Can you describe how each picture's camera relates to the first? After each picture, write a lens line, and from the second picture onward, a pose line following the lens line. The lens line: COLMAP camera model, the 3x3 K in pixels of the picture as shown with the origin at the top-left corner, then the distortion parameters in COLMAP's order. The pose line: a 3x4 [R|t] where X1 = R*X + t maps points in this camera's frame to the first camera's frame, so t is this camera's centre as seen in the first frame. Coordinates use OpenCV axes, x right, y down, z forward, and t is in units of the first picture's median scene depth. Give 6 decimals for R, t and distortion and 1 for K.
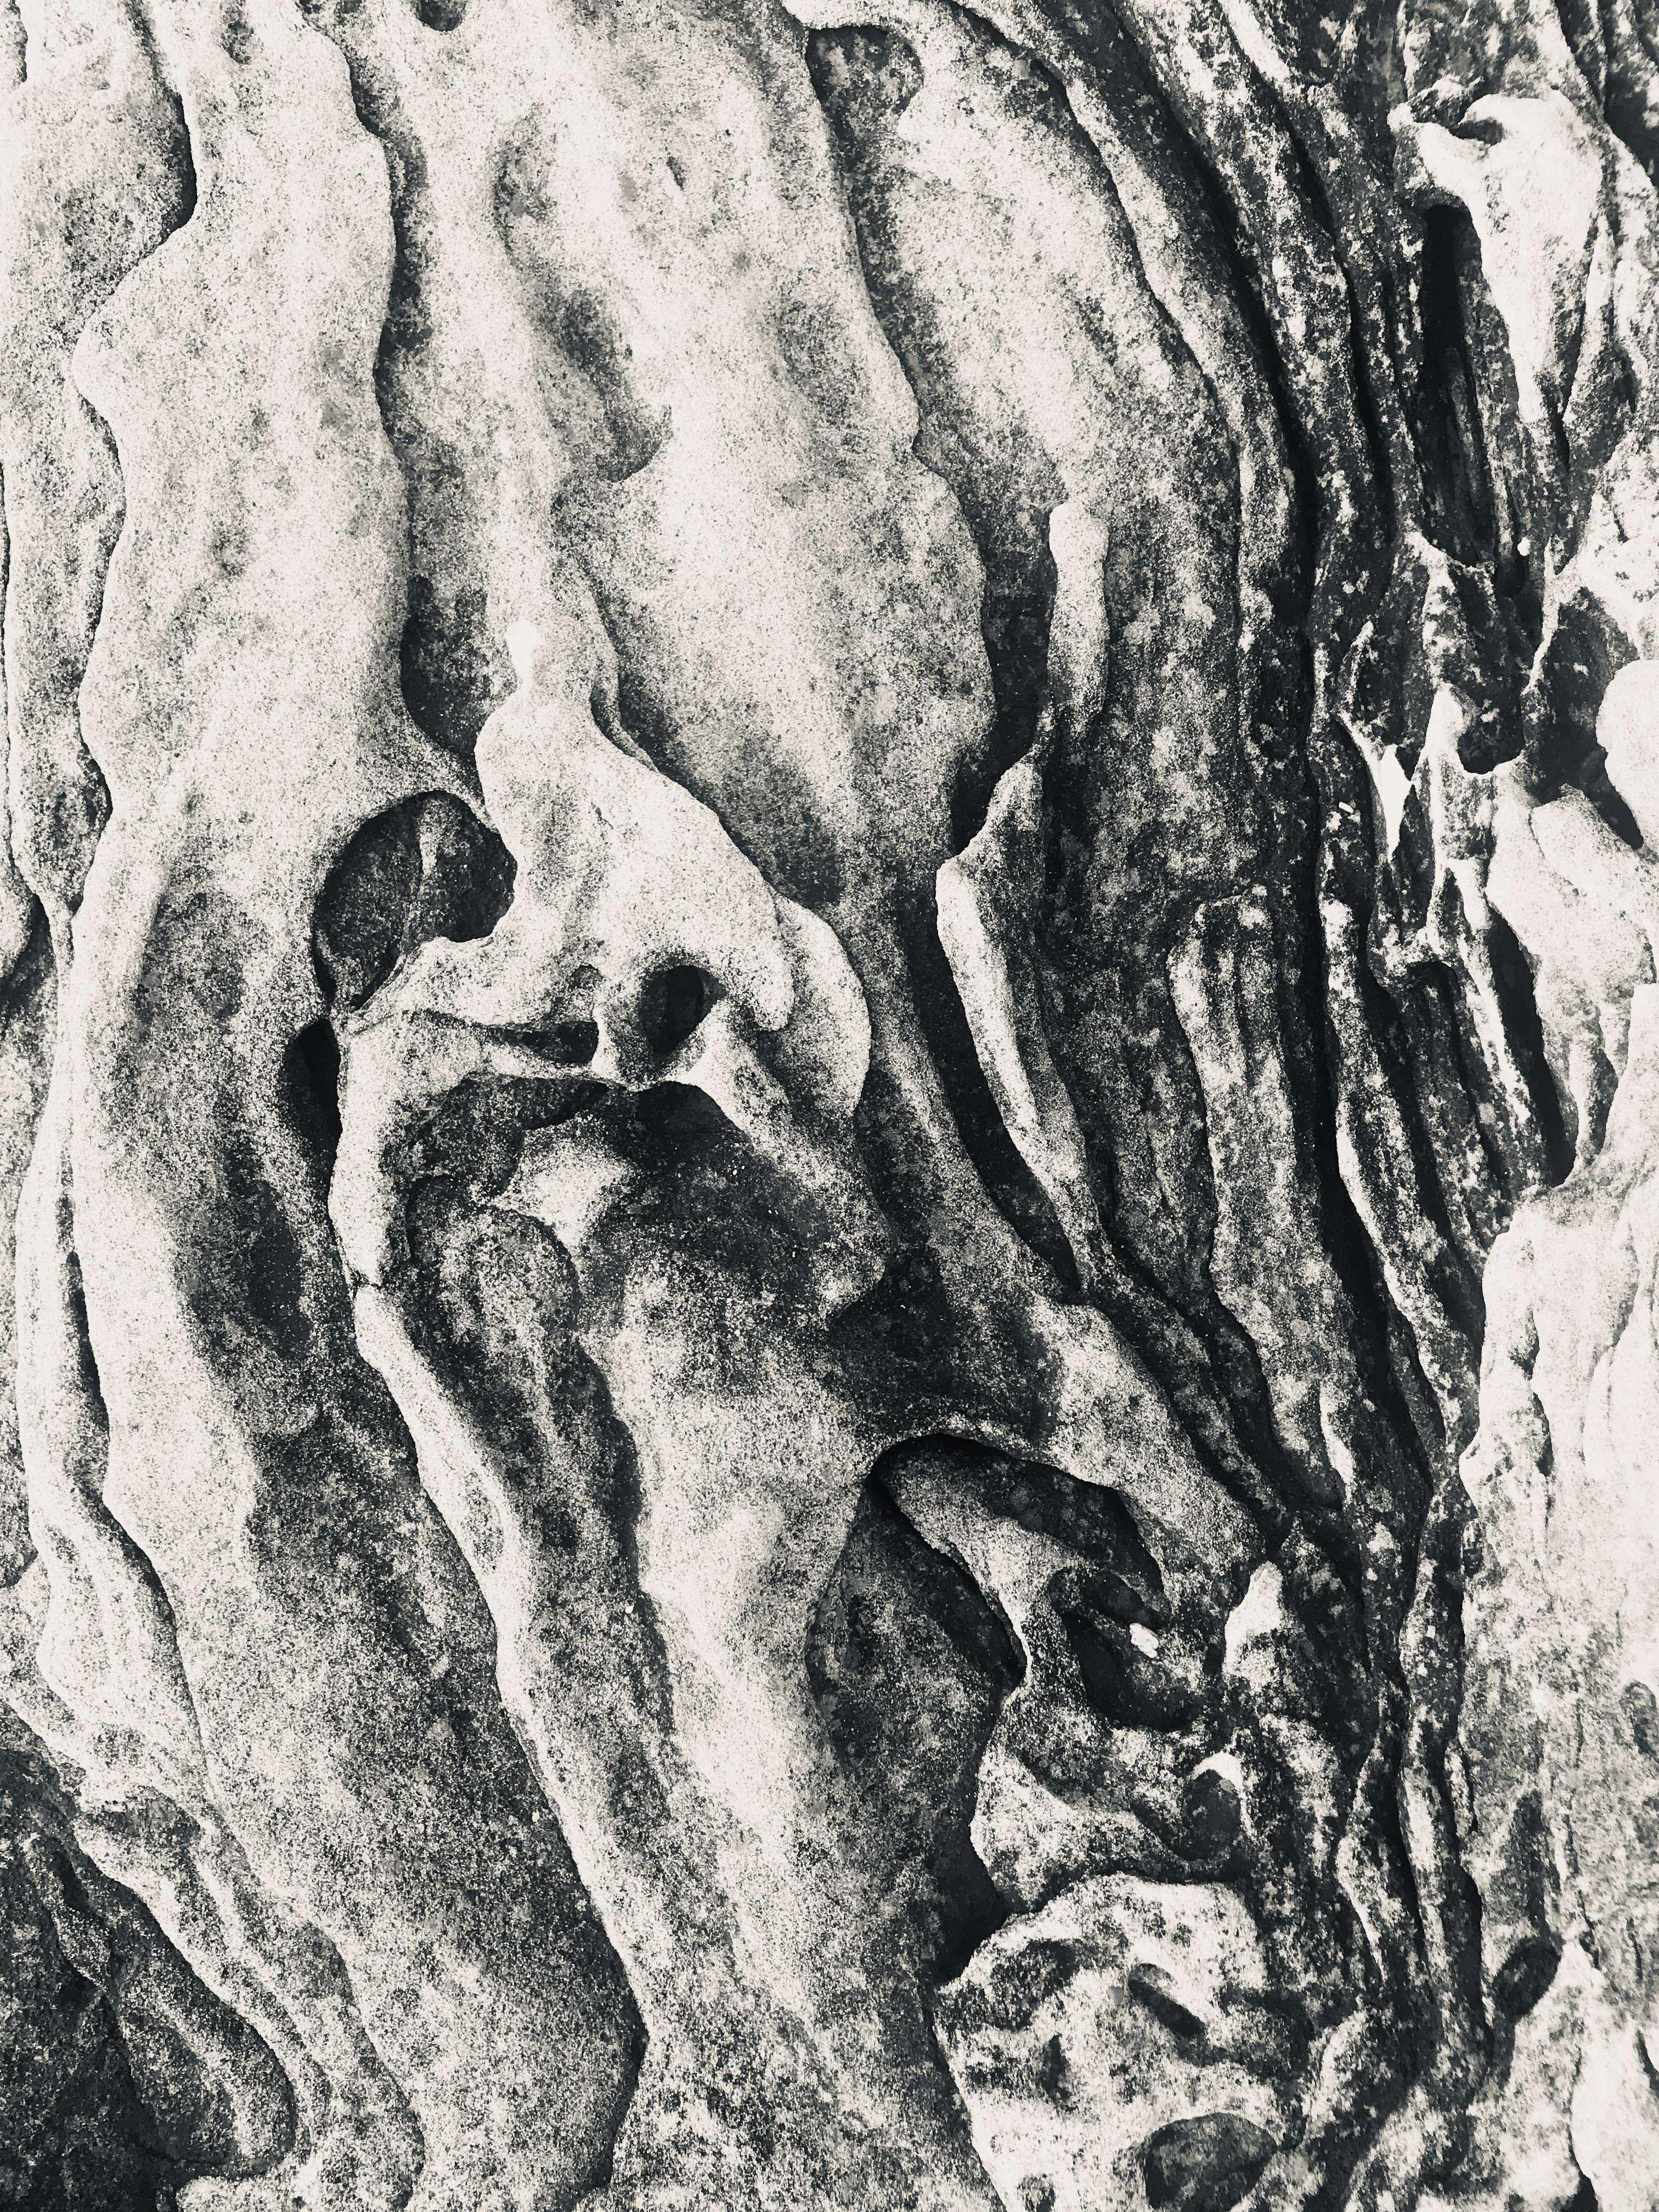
lens RADIAL K [[1801.4, 0, 827.3], [0, 1801.4, 1094.1], [0, 0, 1]] dist [0.025070, -0.026077]
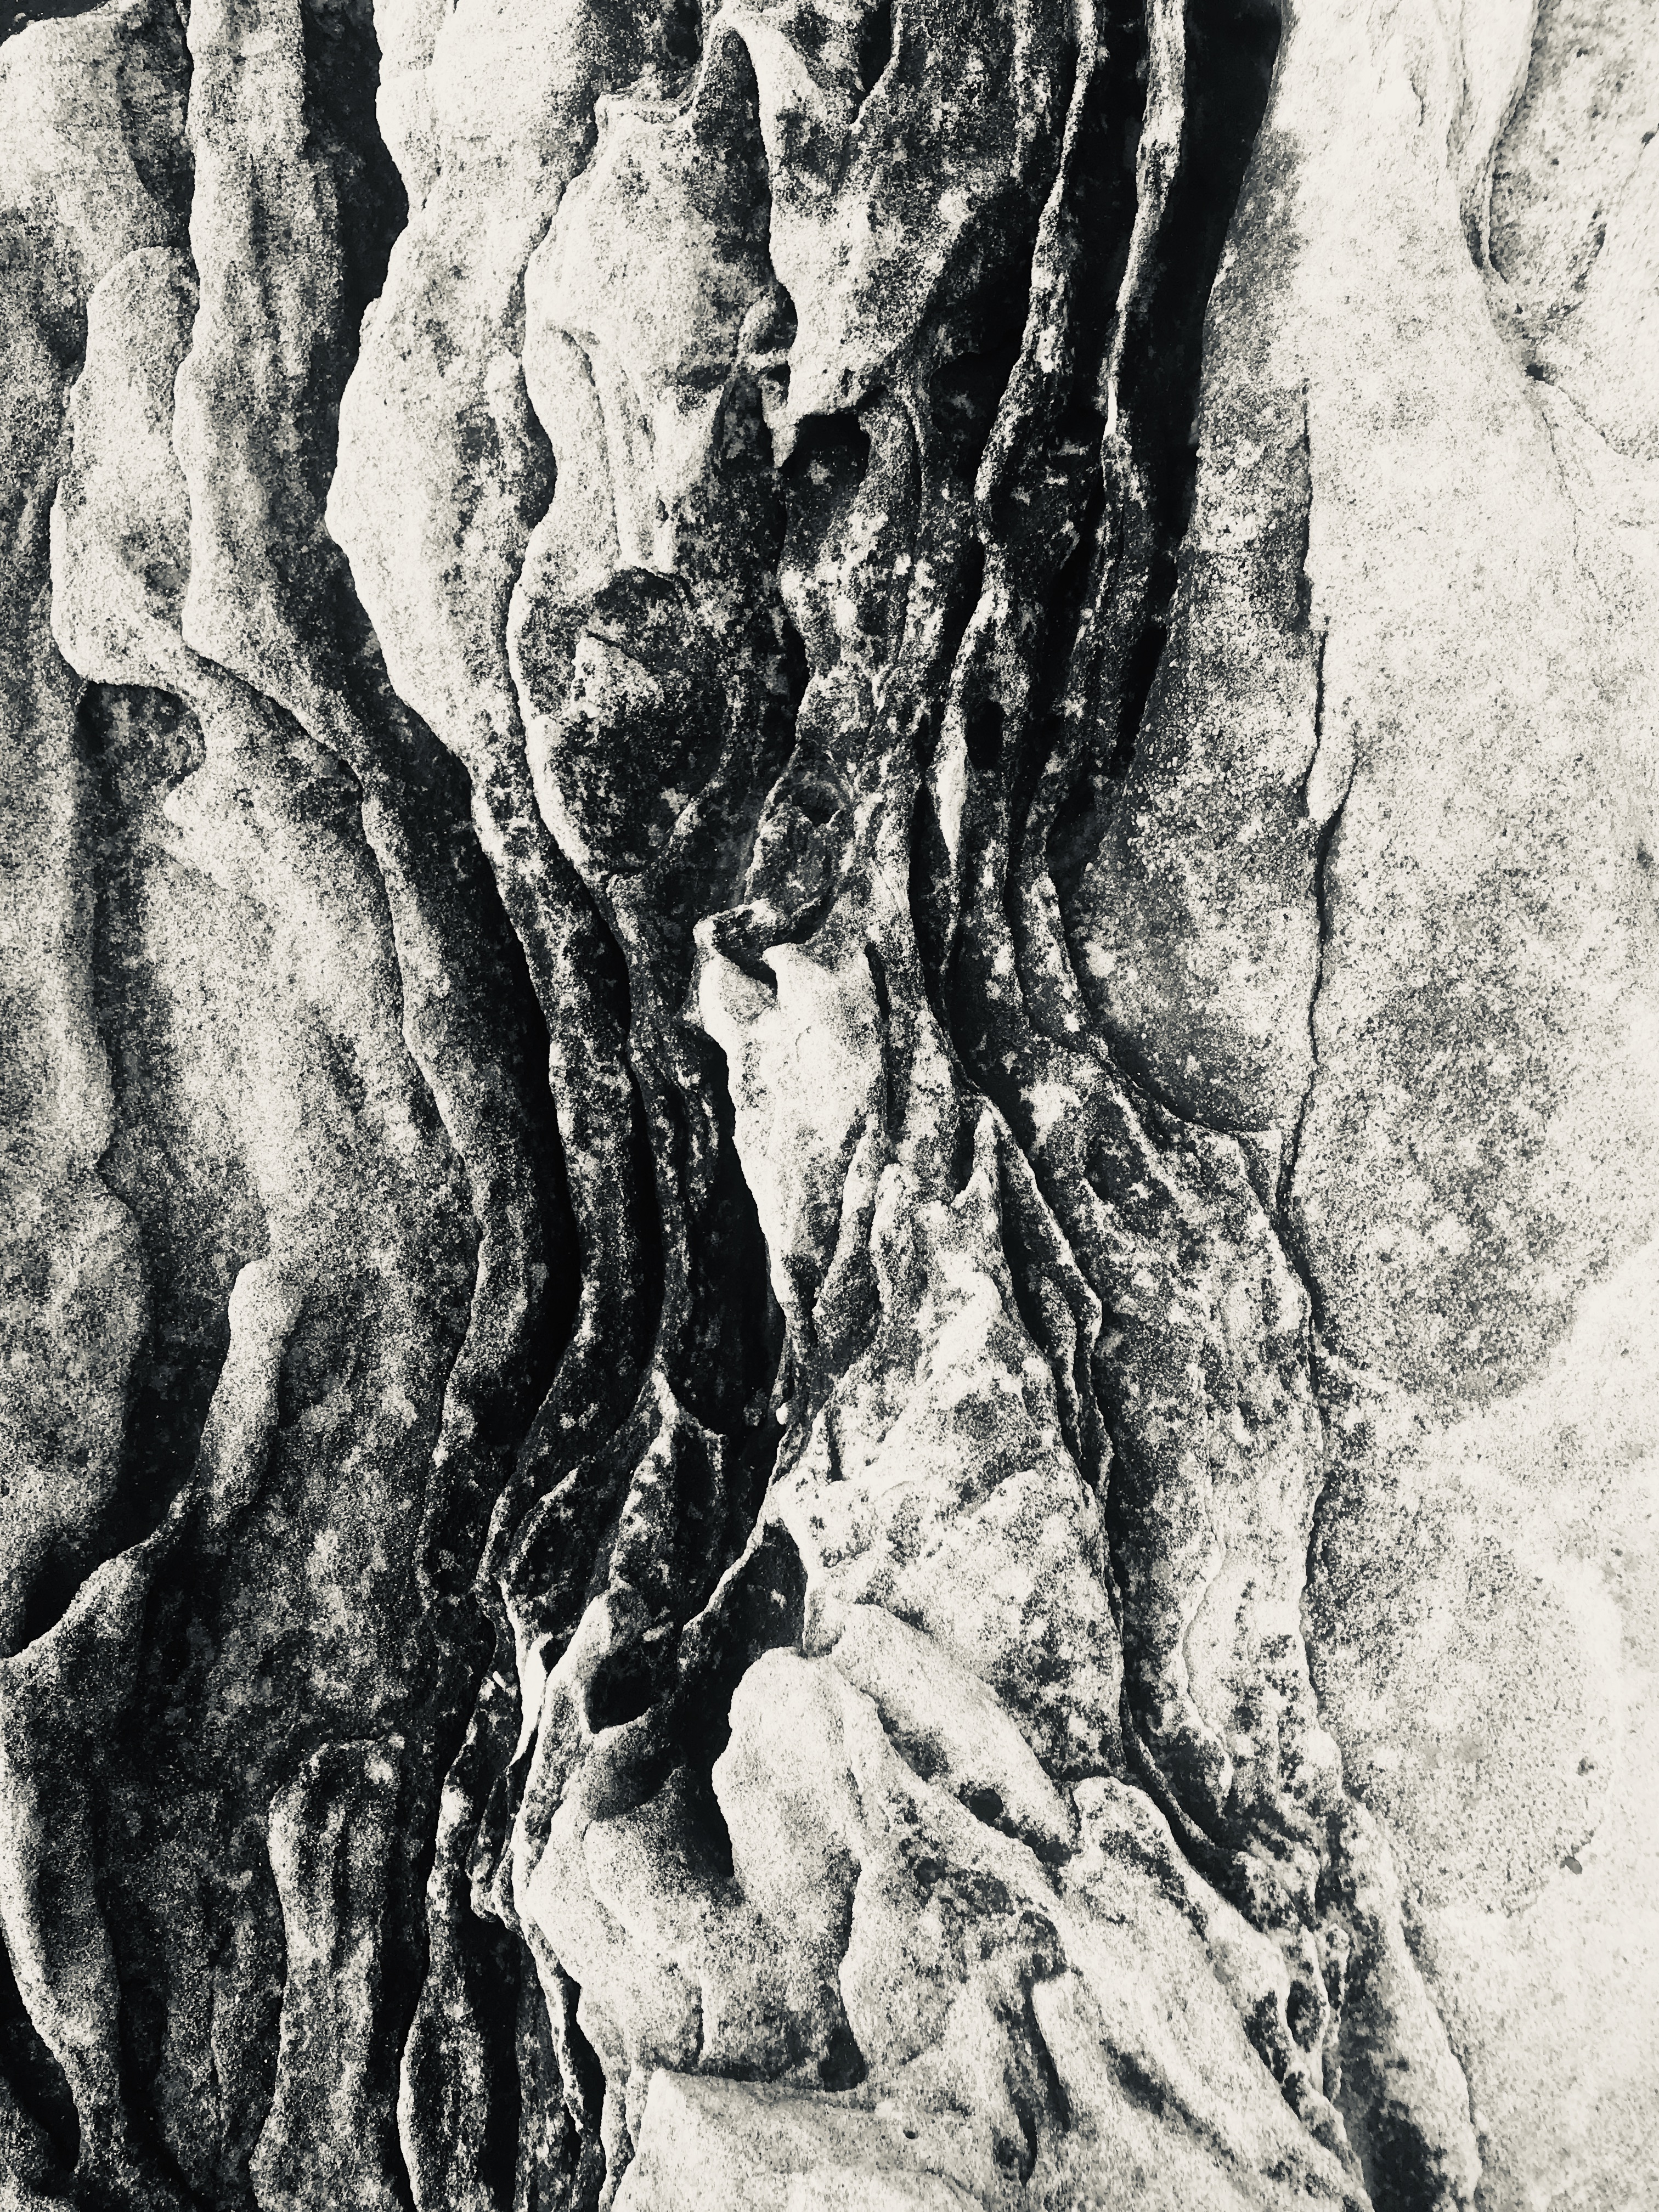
lens RADIAL K [[1801.4, 0, 839.1], [0, 1801.4, 1103.7], [0, 0, 1]] dist [0.025070, -0.026077]
pose [[0.976613, 0.214671, -0.011998, 0.396723], [-0.214996, 0.975570, -0.045154, -0.421214], [0.002011, 0.046677, 0.998908, 0.133240]]
